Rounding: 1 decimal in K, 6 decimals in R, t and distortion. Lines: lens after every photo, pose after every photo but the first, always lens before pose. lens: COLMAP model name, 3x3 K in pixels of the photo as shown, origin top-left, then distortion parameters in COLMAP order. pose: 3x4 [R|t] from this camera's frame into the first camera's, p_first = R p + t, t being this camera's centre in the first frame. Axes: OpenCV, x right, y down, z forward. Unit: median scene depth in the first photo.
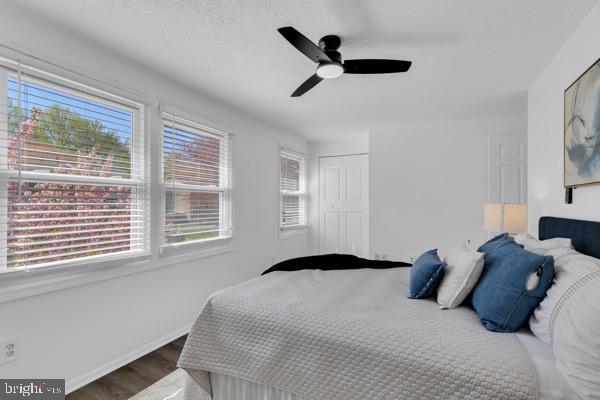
lens RADIAL K [[284.4, 0, 295.3], [0, 284.4, 202.4], [0, 0, 1]] dist [0.002121, 0.000256]
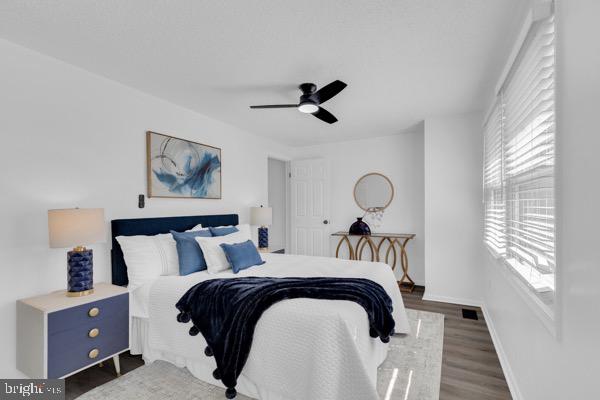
lens RADIAL K [[269.9, 0, 301.2], [0, 269.9, 203.2], [0, 0, 1]] dist [-0.003235, 0.000475]
pose [[-0.999988, 0.004824, -0.000442, 0.161934], [0.004829, 0.999888, -0.014159, 0.003848], [0.000373, -0.014161, -0.999900, 2.384012]]
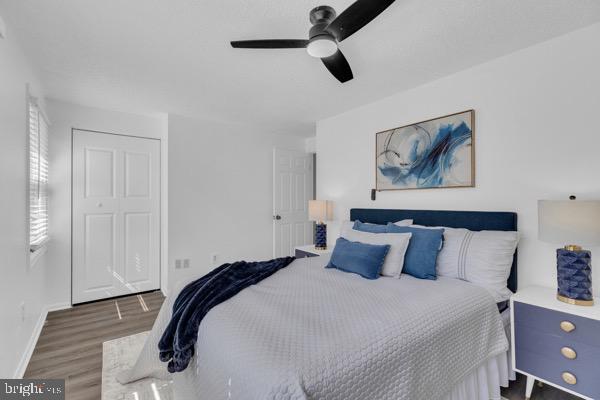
lens RADIAL K [[269.9, 0, 300.4], [0, 269.9, 199.7], [0, 0, 1]] dist [-0.003235, 0.000475]
pose [[0.411411, 0.004324, 0.911440, -0.694754], [-0.001059, 0.999990, -0.004265, 0.009074], [-0.911449, 0.000789, 0.411412, 0.745223]]
